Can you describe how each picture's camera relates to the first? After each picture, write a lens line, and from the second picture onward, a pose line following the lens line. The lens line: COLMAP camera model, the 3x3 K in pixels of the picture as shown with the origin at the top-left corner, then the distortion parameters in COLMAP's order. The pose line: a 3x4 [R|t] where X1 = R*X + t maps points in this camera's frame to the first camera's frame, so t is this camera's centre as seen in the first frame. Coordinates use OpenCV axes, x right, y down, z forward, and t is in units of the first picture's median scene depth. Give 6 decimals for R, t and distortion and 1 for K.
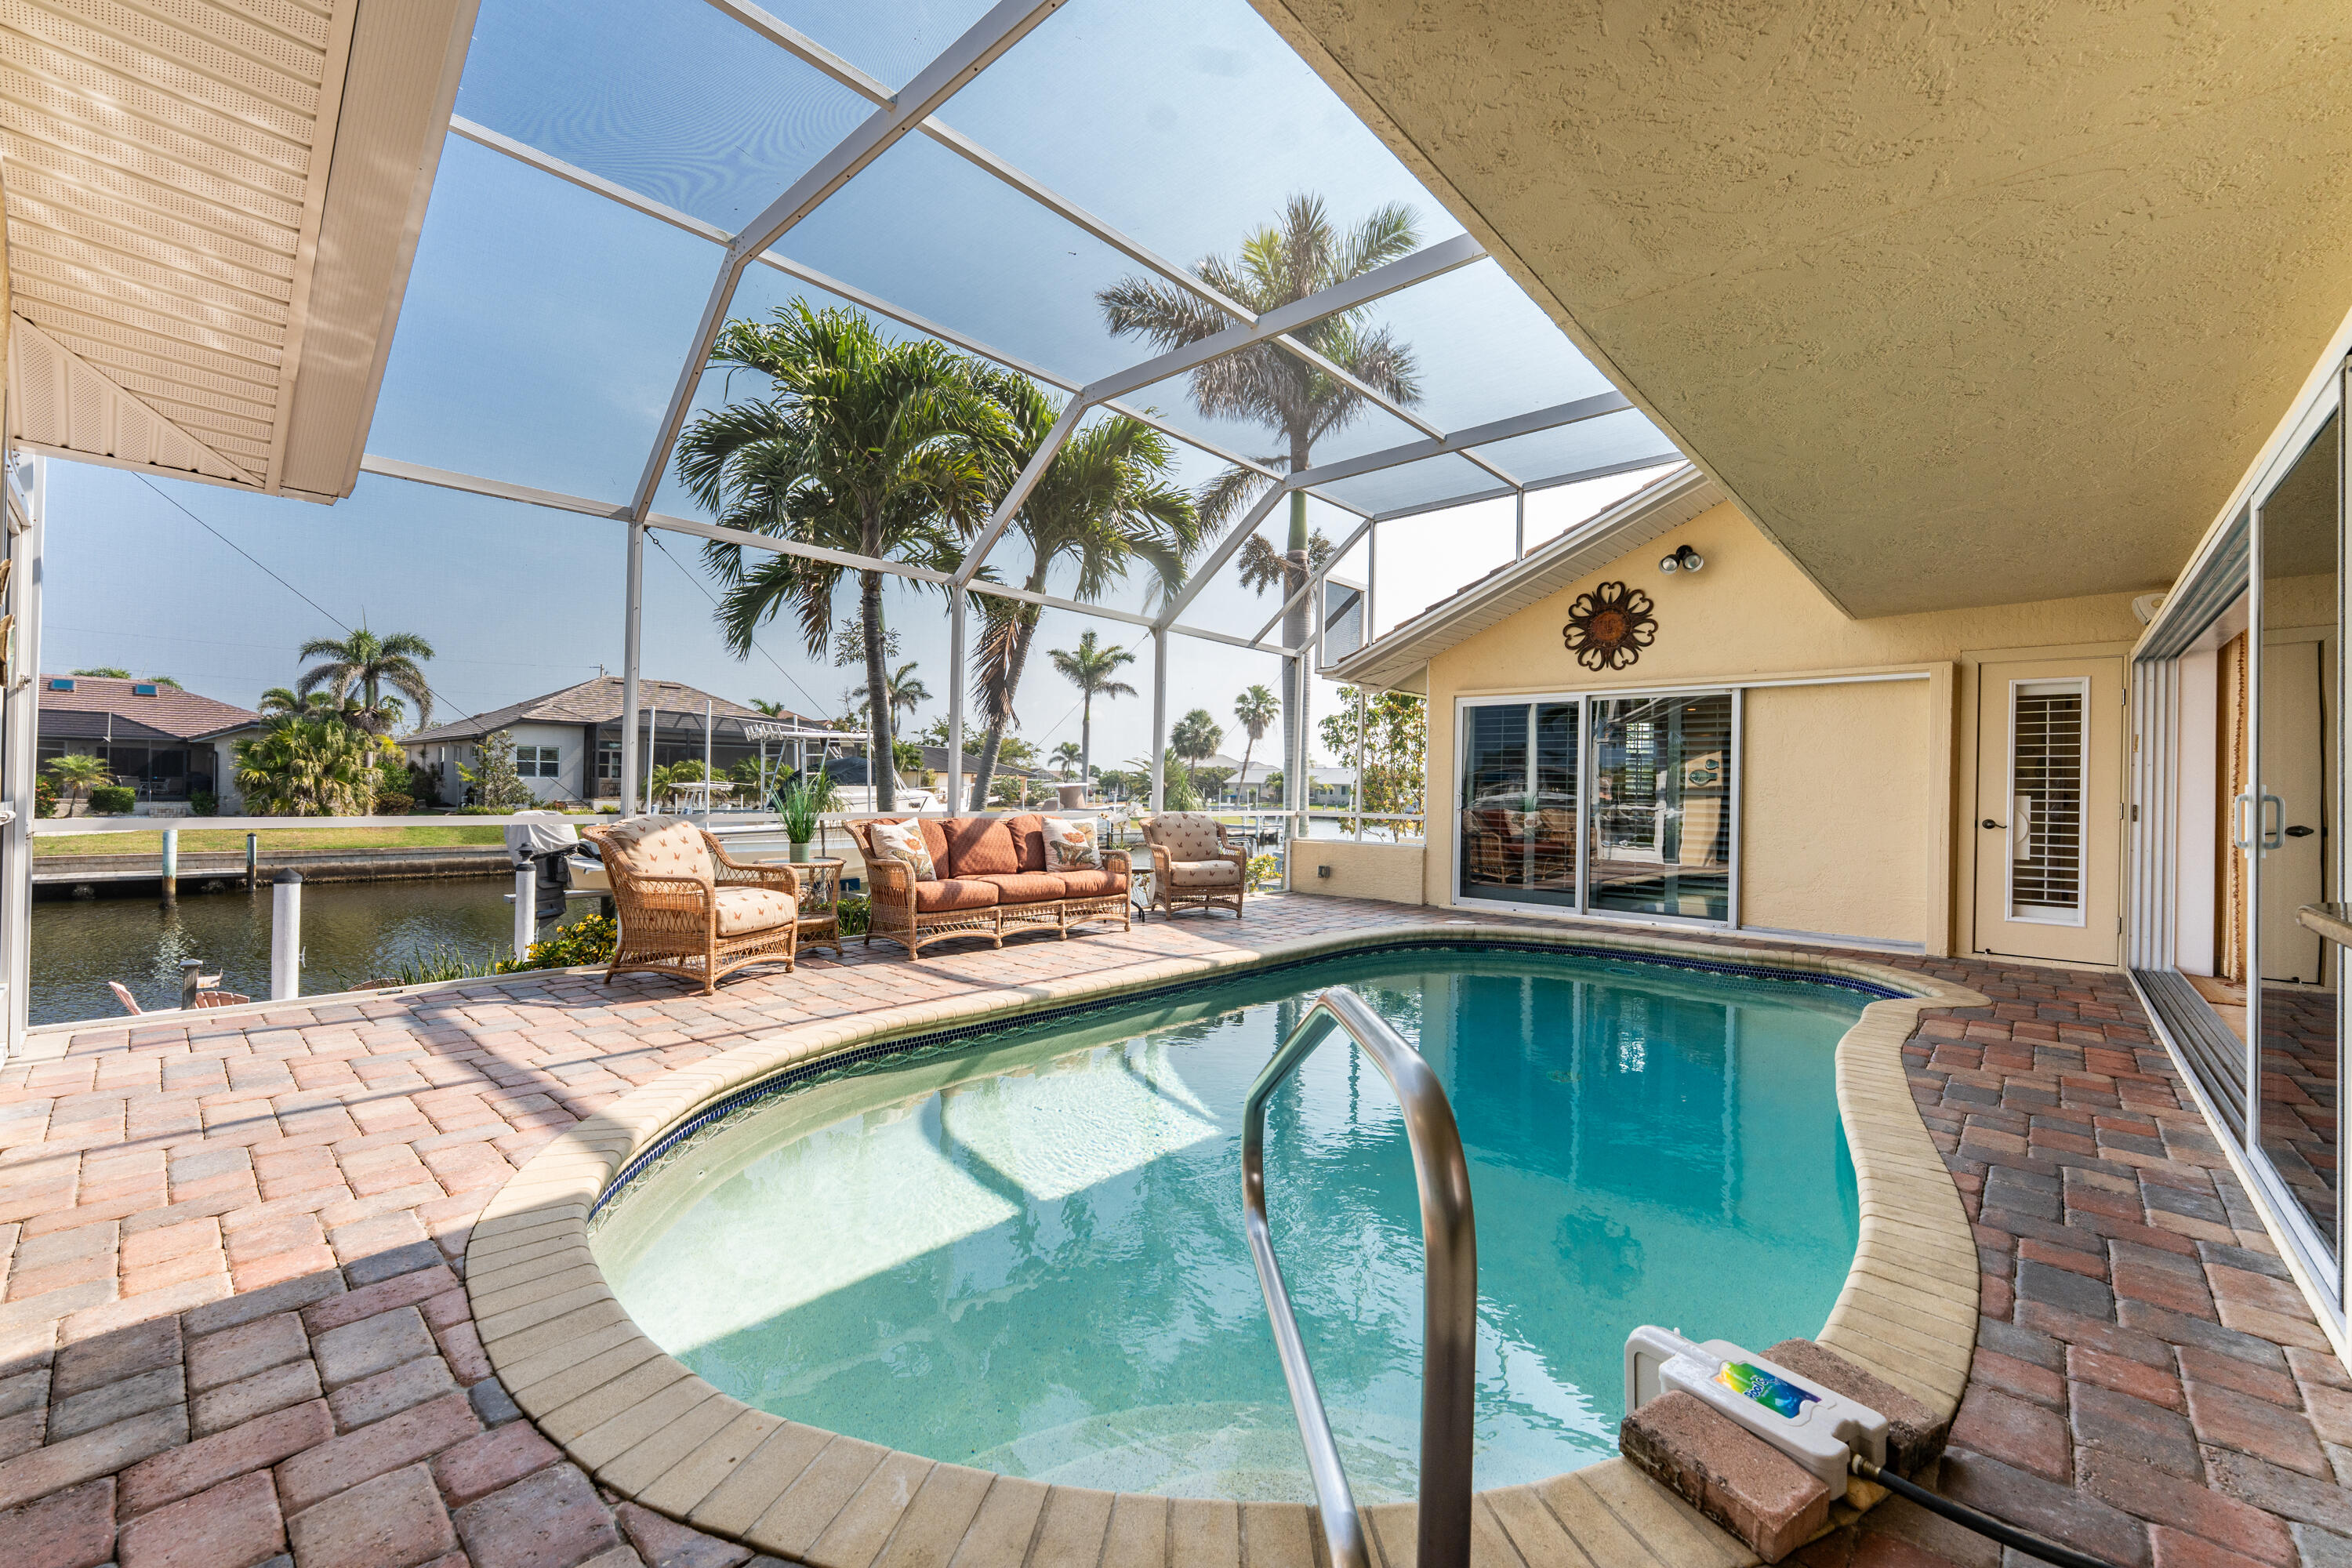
lens RADIAL K [[941.3, 0, 1172.0], [0, 941.3, 783.5], [0, 0, 1]] dist [0.000898, 0.000452]
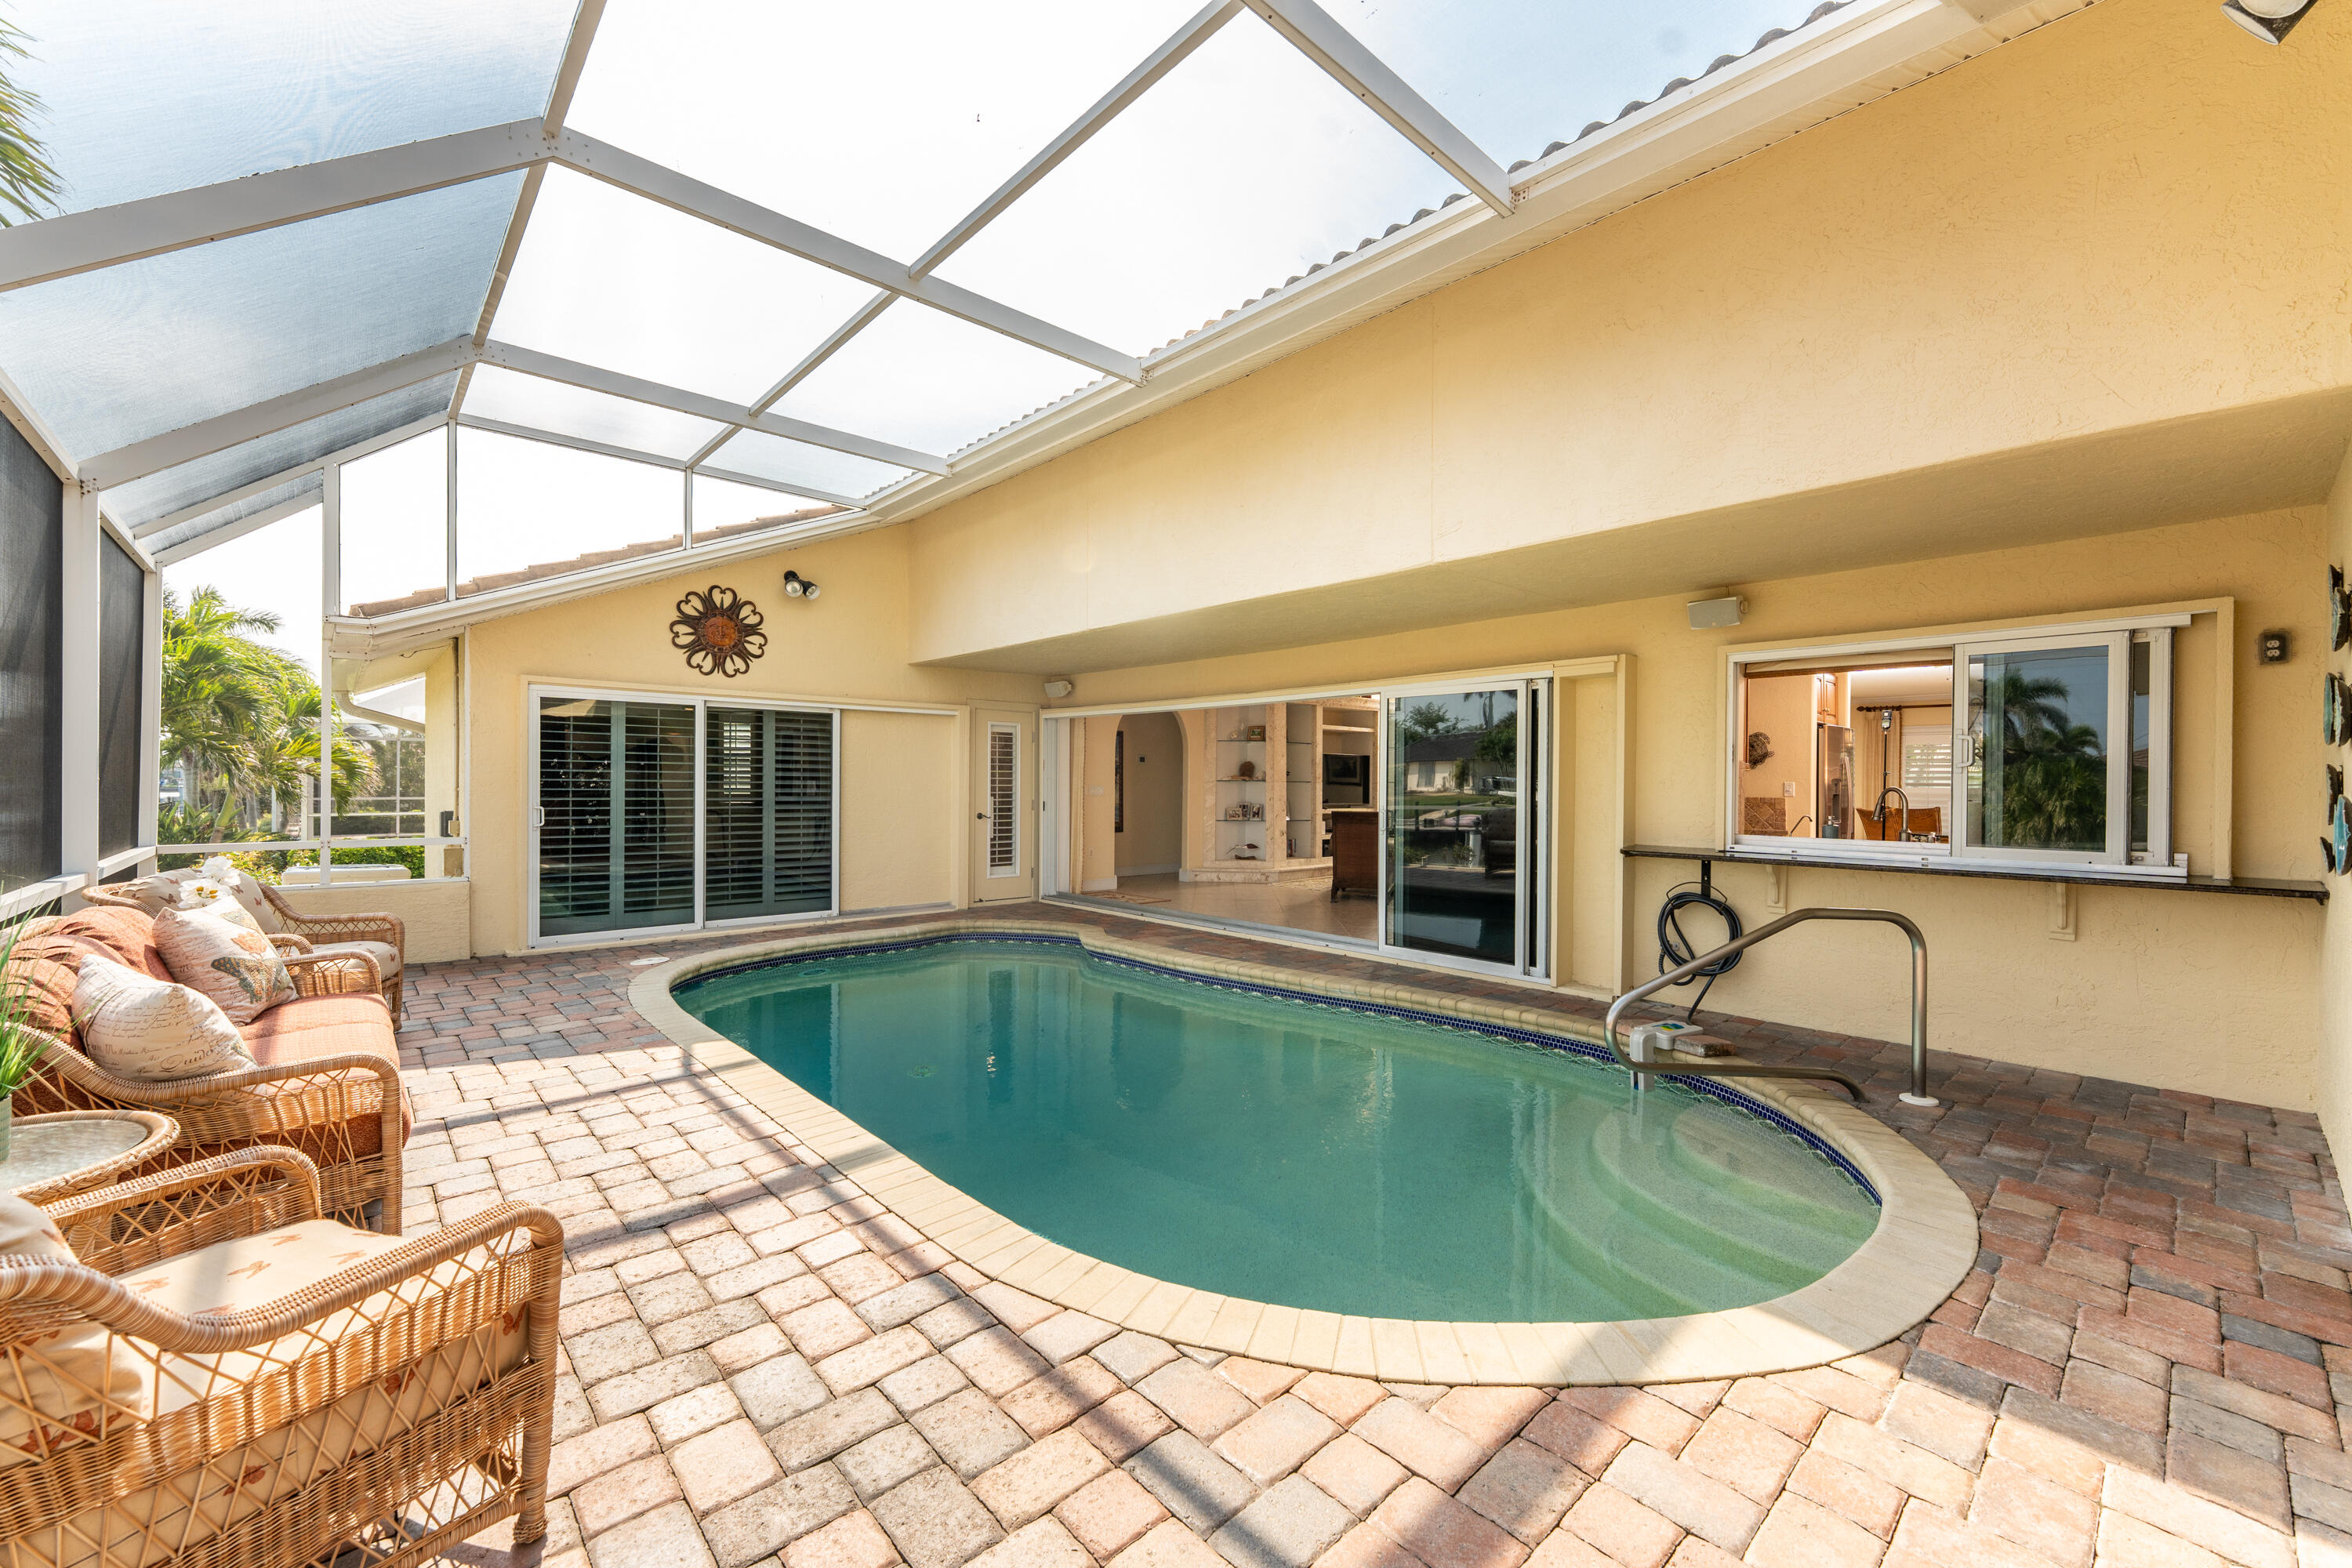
lens RADIAL K [[941.3, 0, 1181.2], [0, 941.3, 784.1], [0, 0, 1]] dist [0.000898, 0.000452]
pose [[0.088000, -0.019622, 0.995927, -0.122925], [-0.011023, 0.999726, 0.020671, -0.008837], [-0.996059, -0.012797, 0.087760, 0.113432]]
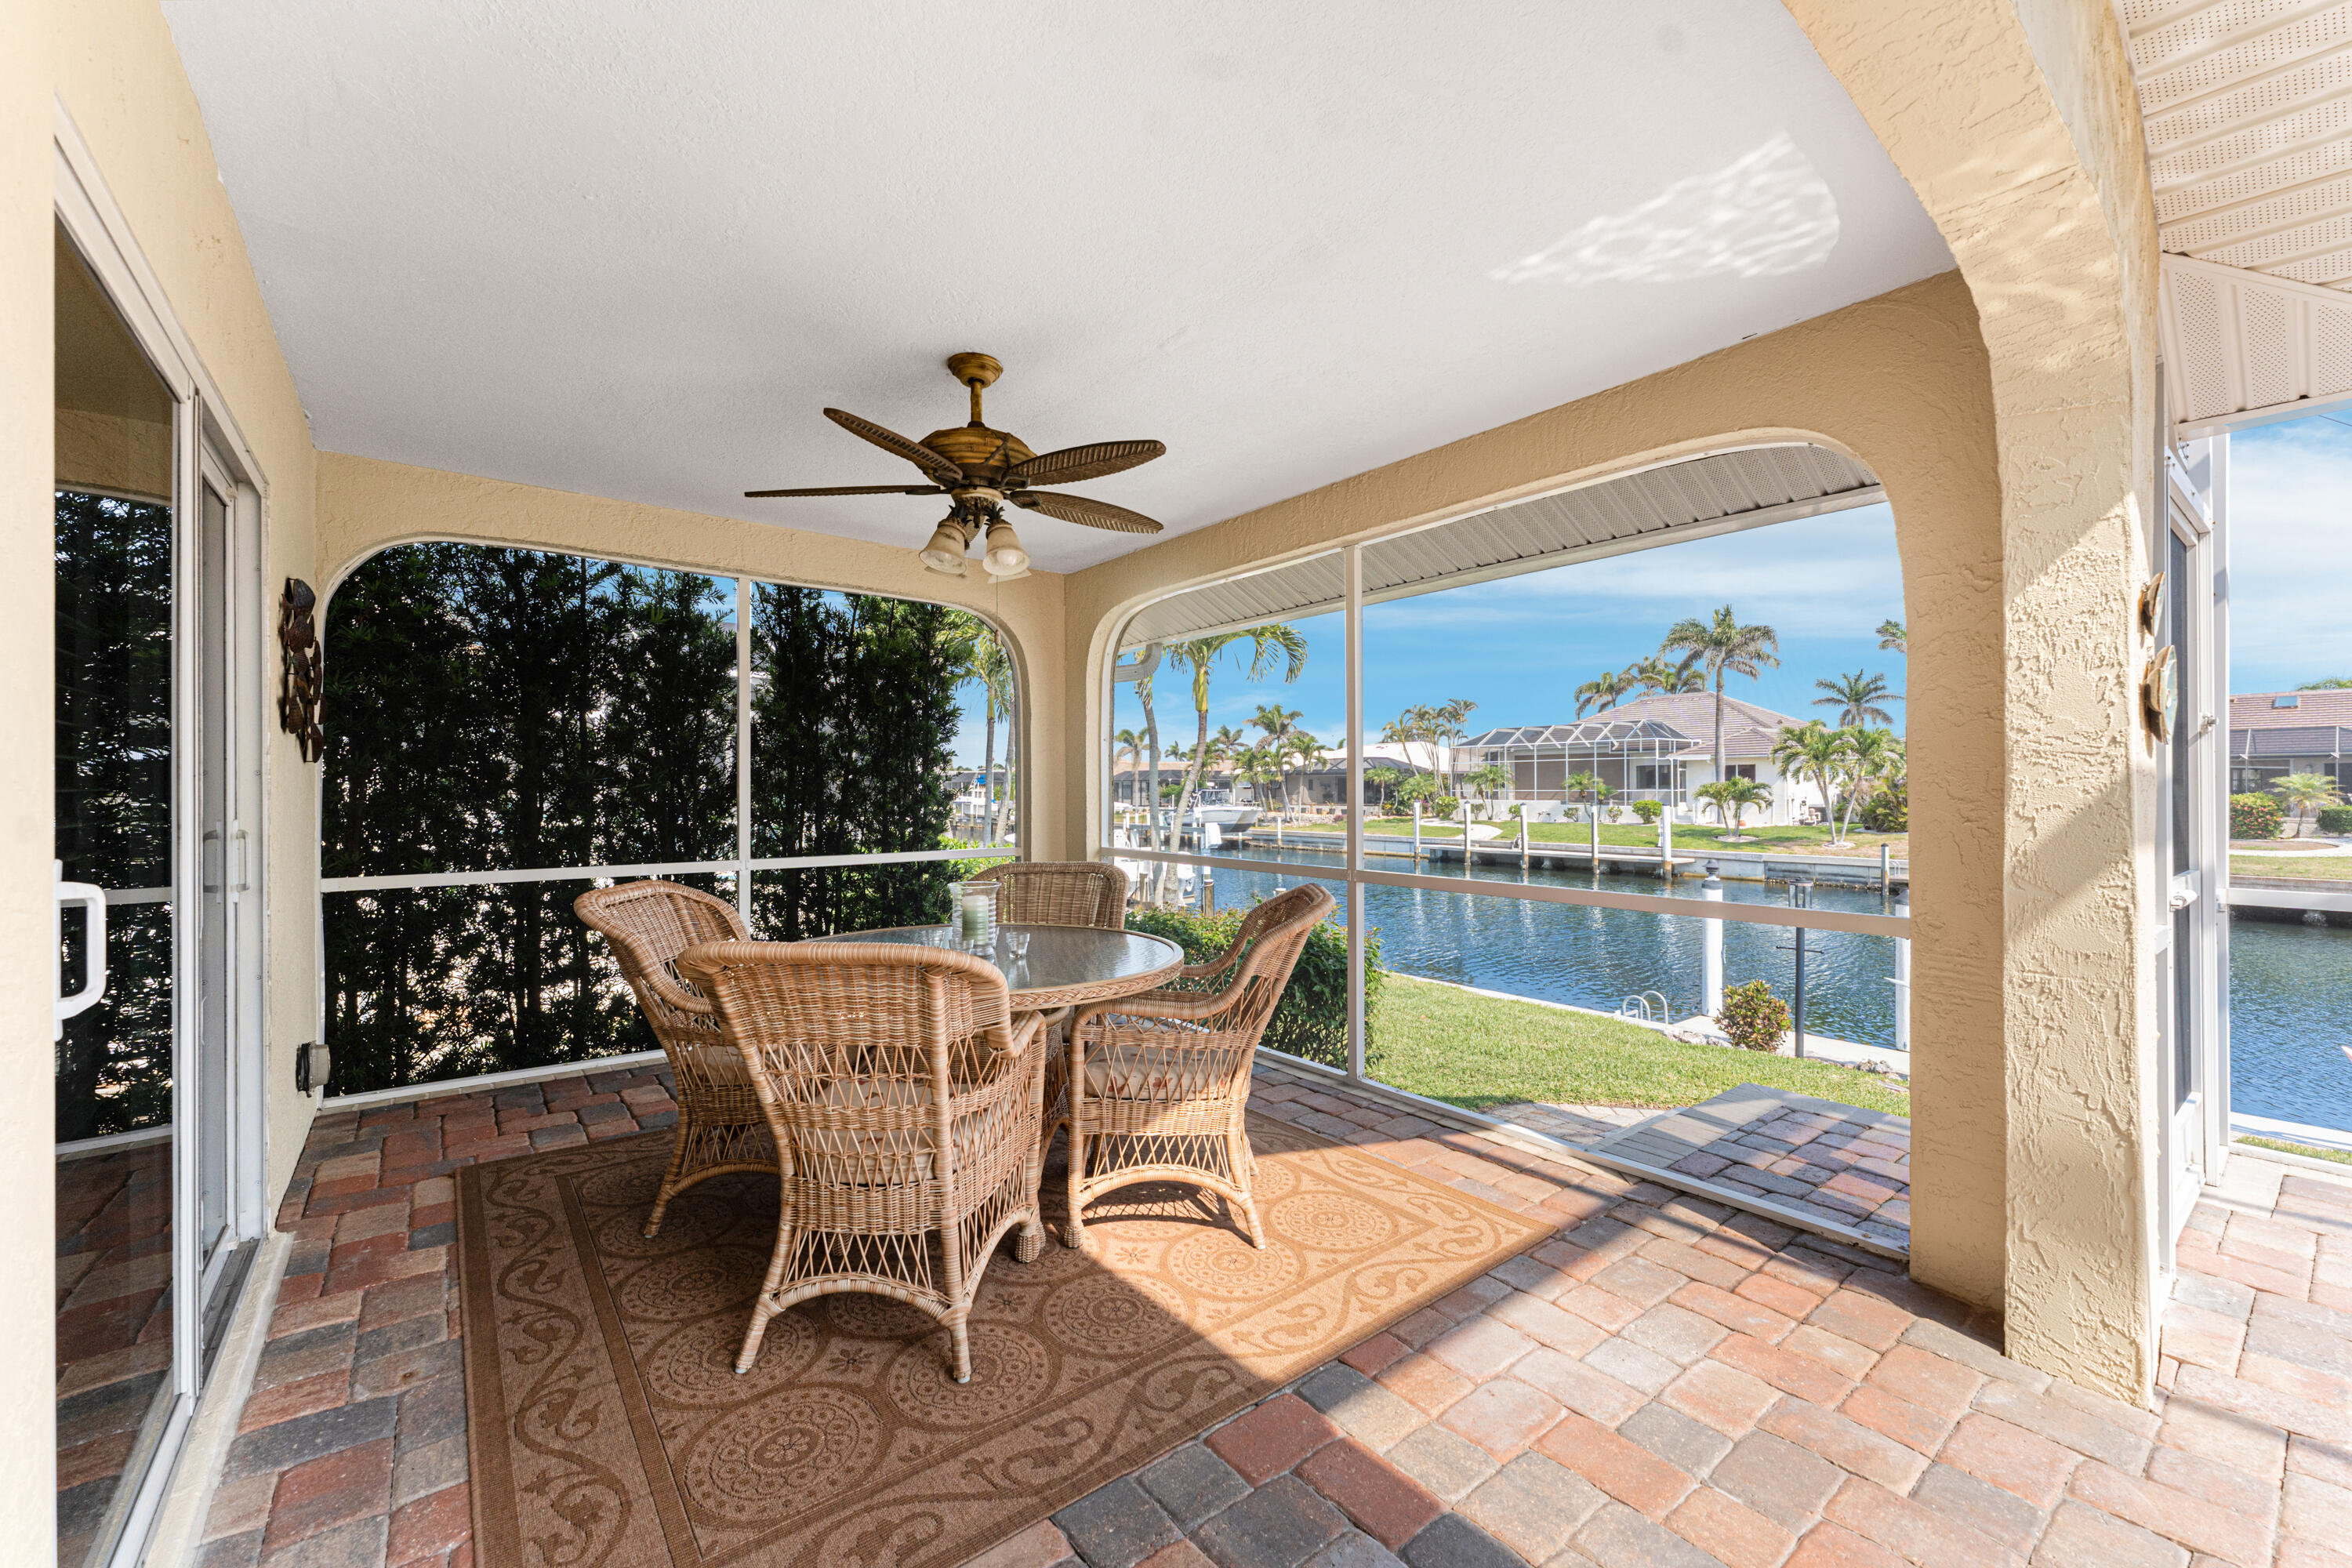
lens RADIAL K [[941.3, 0, 1173.7], [0, 941.3, 794.7], [0, 0, 1]] dist [0.000898, 0.000452]
pose [[-0.164463, -0.016192, -0.986250, -0.028459], [0.011626, 0.999764, -0.018353, -0.004619], [0.986315, -0.014484, -0.164236, 0.026818]]
